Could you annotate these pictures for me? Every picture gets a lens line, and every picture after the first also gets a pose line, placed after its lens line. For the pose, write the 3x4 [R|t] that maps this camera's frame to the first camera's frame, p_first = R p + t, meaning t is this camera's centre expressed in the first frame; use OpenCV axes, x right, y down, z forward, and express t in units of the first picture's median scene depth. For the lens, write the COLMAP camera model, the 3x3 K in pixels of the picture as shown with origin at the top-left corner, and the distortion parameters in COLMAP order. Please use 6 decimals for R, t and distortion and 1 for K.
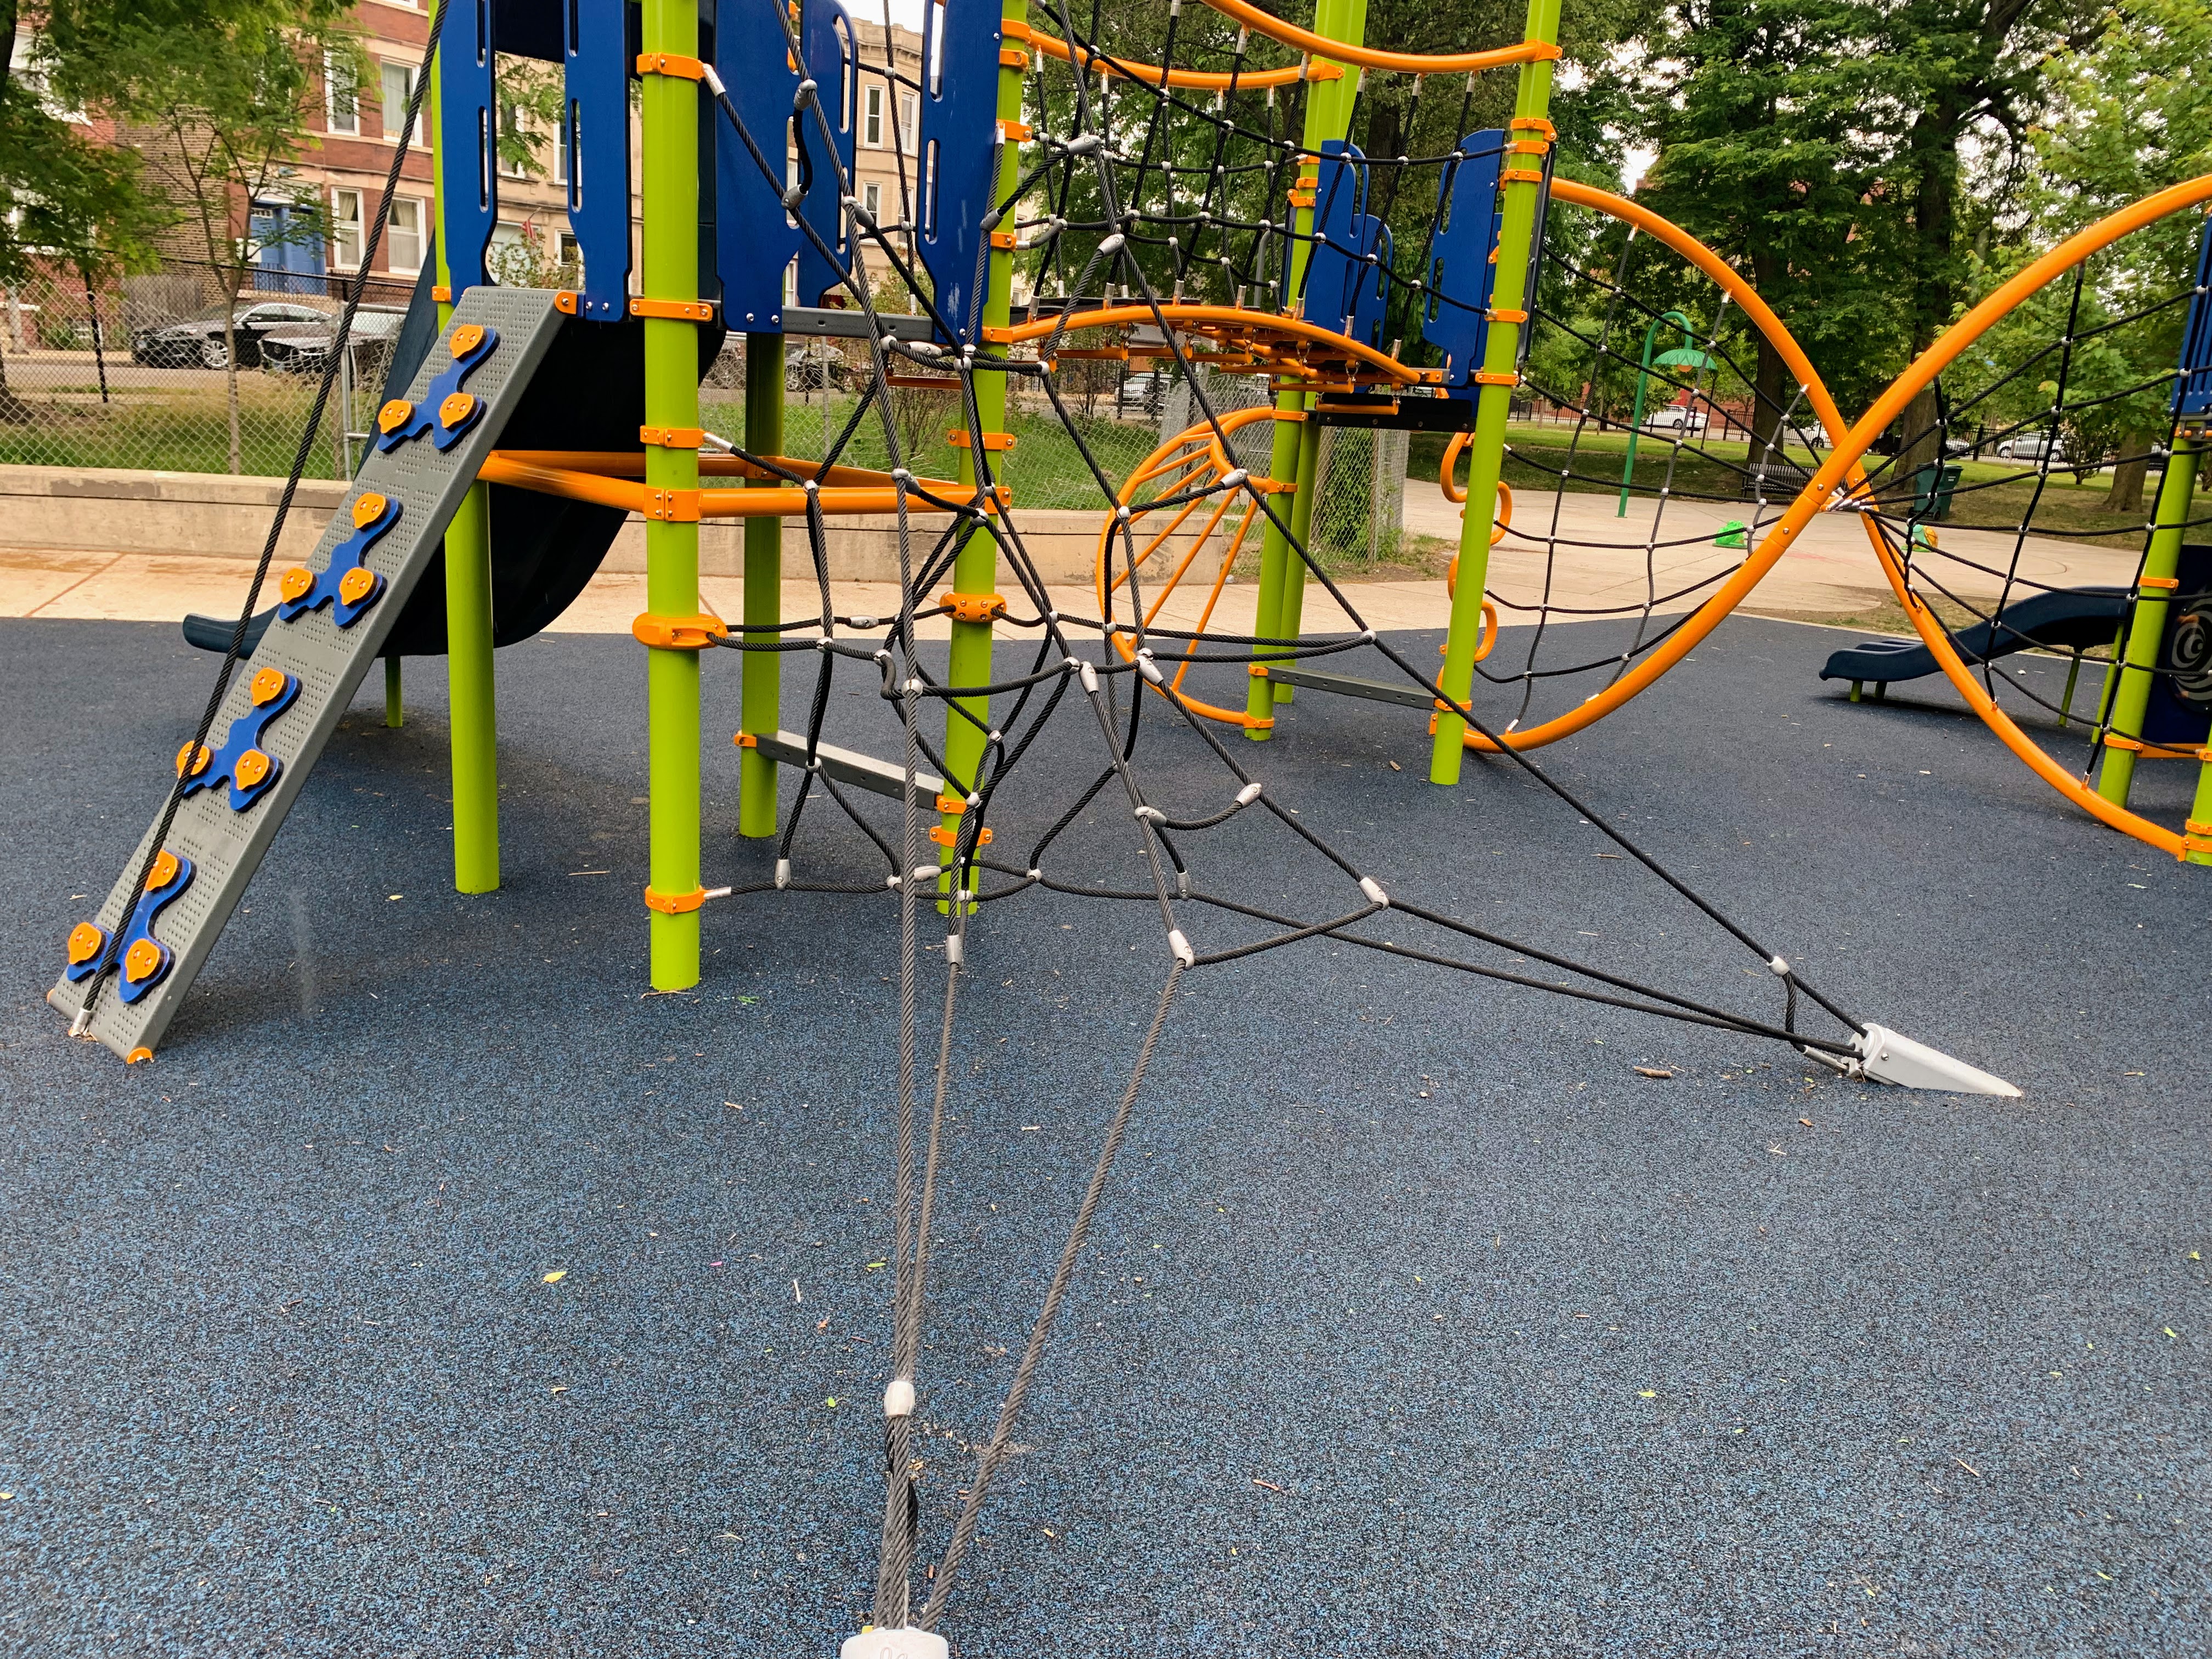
lens RADIAL K [[1711.6, 0, 1088.9], [0, 1711.6, 823.3], [0, 0, 1]] dist [0.007653, 0.002702]
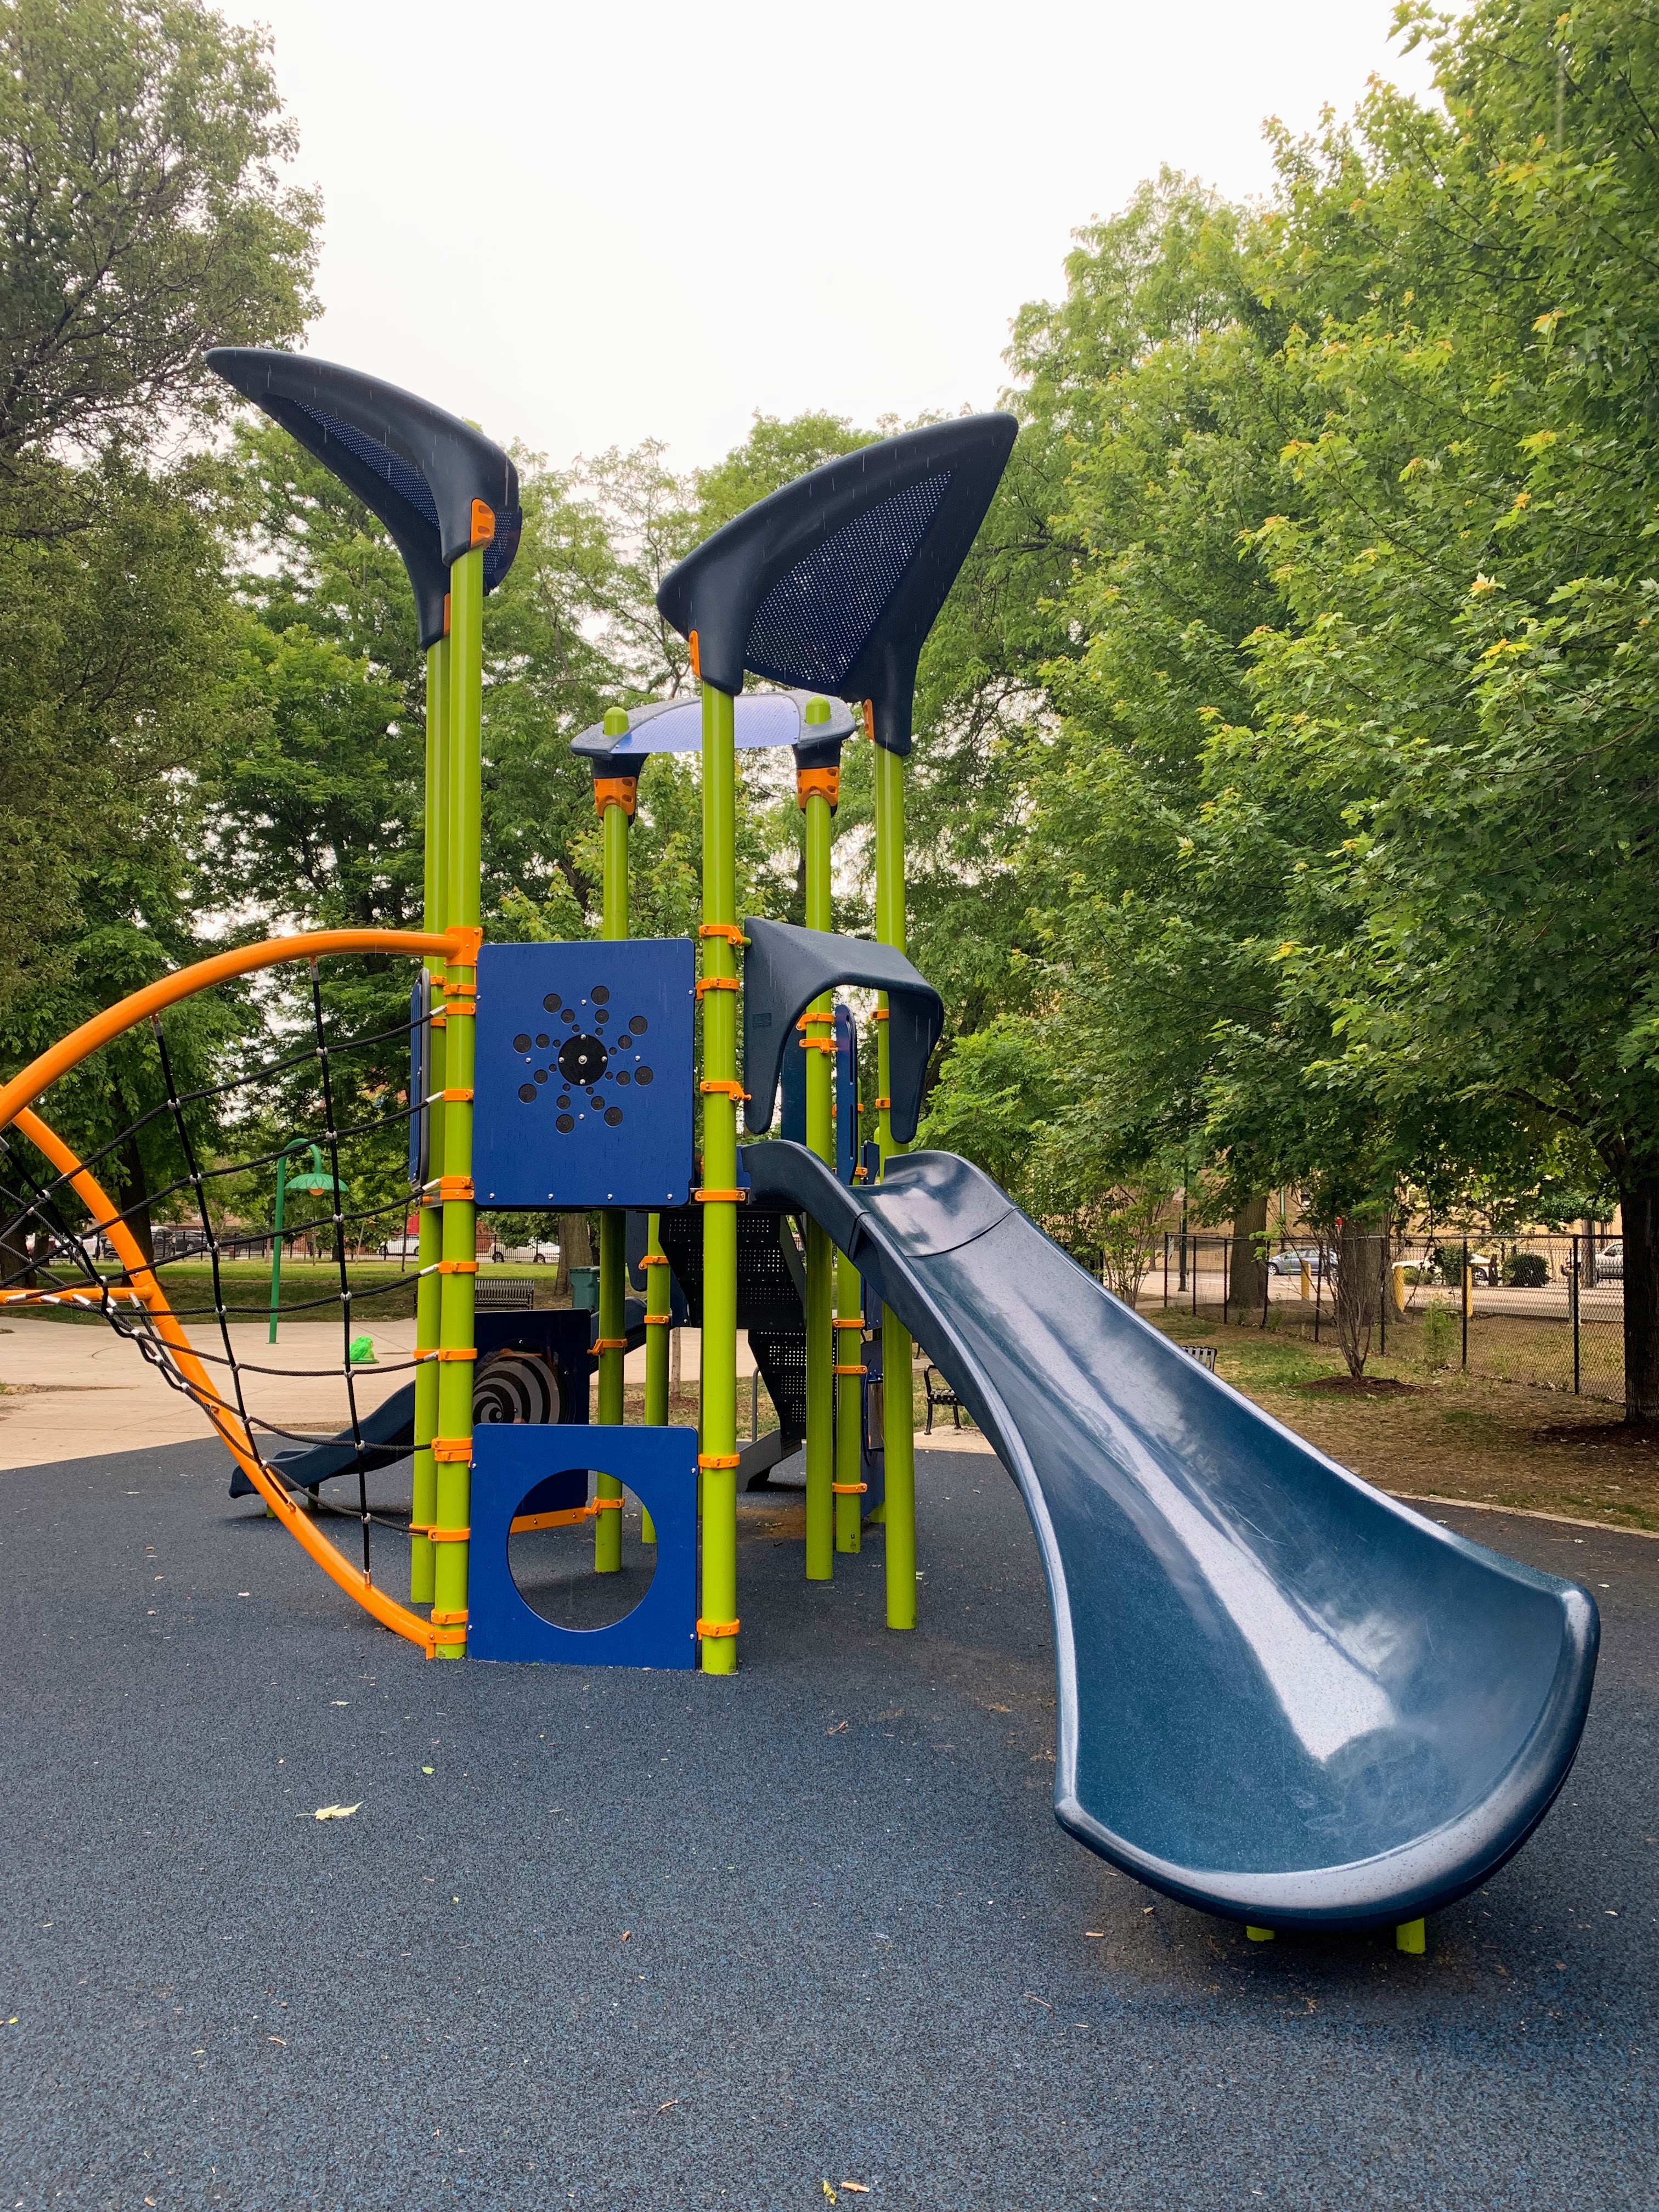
lens RADIAL K [[1709.9, 0, 792.3], [0, 1709.9, 1095.0], [0, 0, 1]] dist [0.049335, -0.006795]
pose [[0.860460, -0.016476, 0.509252, 0.069890], [0.178478, 0.945899, -0.270963, 0.004467], [-0.477236, 0.324043, 0.816849, 0.015667]]
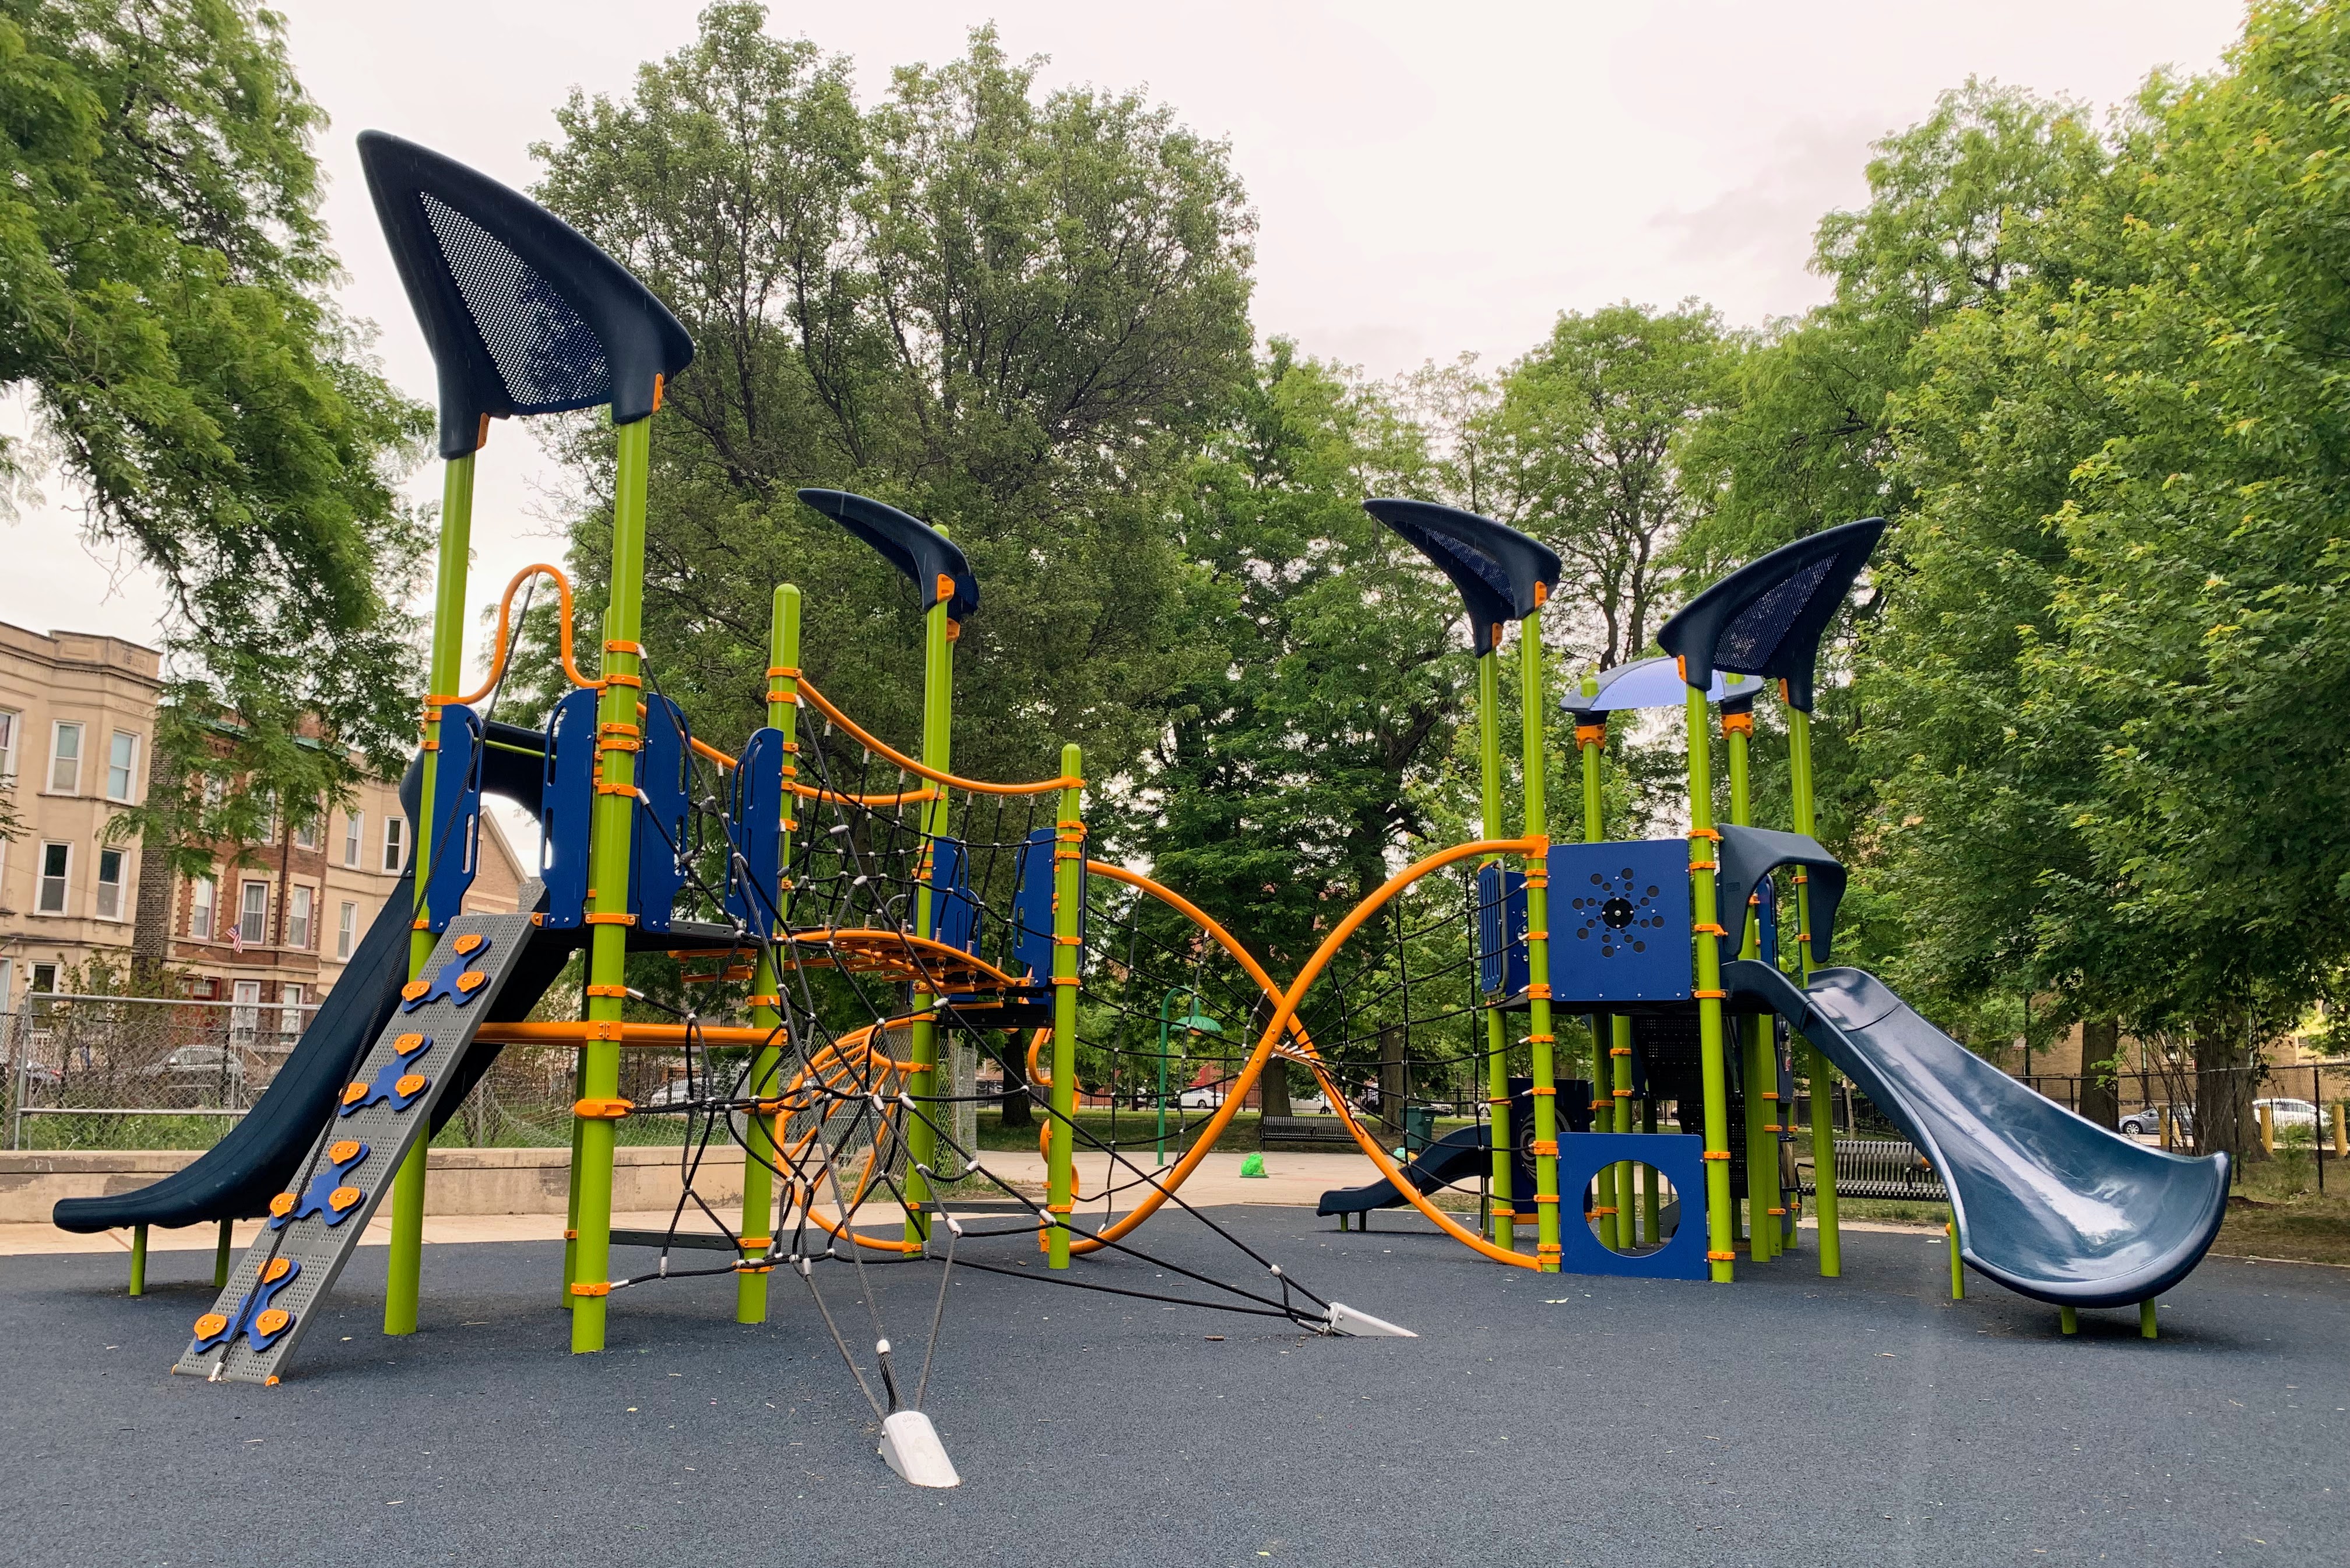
lens RADIAL K [[1769.6, 0, 1166.6], [0, 1769.6, 838.3], [0, 0, 1]] dist [0.002470, -0.003365]
pose [[0.952889, -0.012327, 0.303068, -0.028781], [0.127291, 0.923183, -0.362670, 0.039178], [-0.275316, 0.384162, 0.881261, -0.086322]]
